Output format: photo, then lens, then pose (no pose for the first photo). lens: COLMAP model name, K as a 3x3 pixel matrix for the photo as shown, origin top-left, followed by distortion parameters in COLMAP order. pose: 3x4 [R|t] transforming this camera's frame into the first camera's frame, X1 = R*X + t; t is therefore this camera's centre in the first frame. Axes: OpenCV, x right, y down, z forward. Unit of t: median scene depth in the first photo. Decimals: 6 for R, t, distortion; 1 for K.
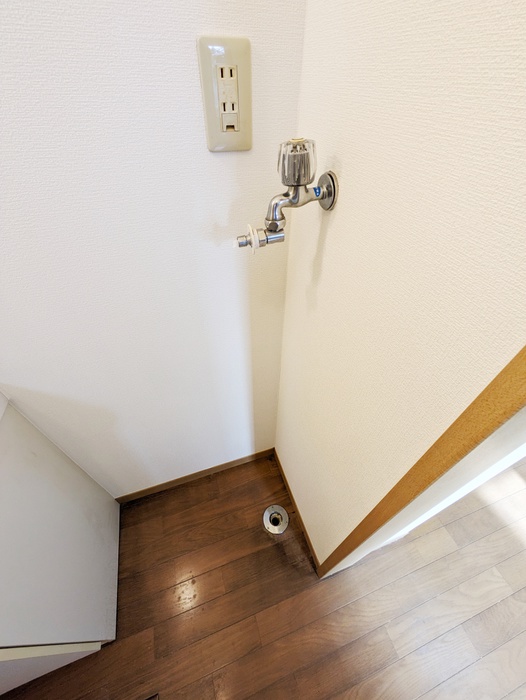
lens RADIAL K [[278.0, 0, 263.9], [0, 278.0, 348.3], [0, 0, 1]] dist [0.000707, 0.000811]
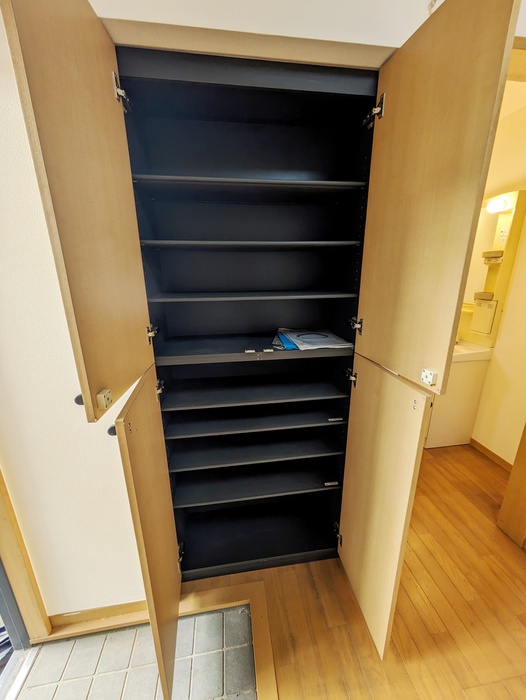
lens RADIAL K [[278.0, 0, 263.9], [0, 278.0, 348.3], [0, 0, 1]] dist [0.000707, 0.000811]
pose [[-0.179245, 0.270247, -0.945959, 1.493084], [-0.685874, 0.655005, 0.317089, 0.513193], [0.705300, 0.705645, 0.067948, -0.673332]]
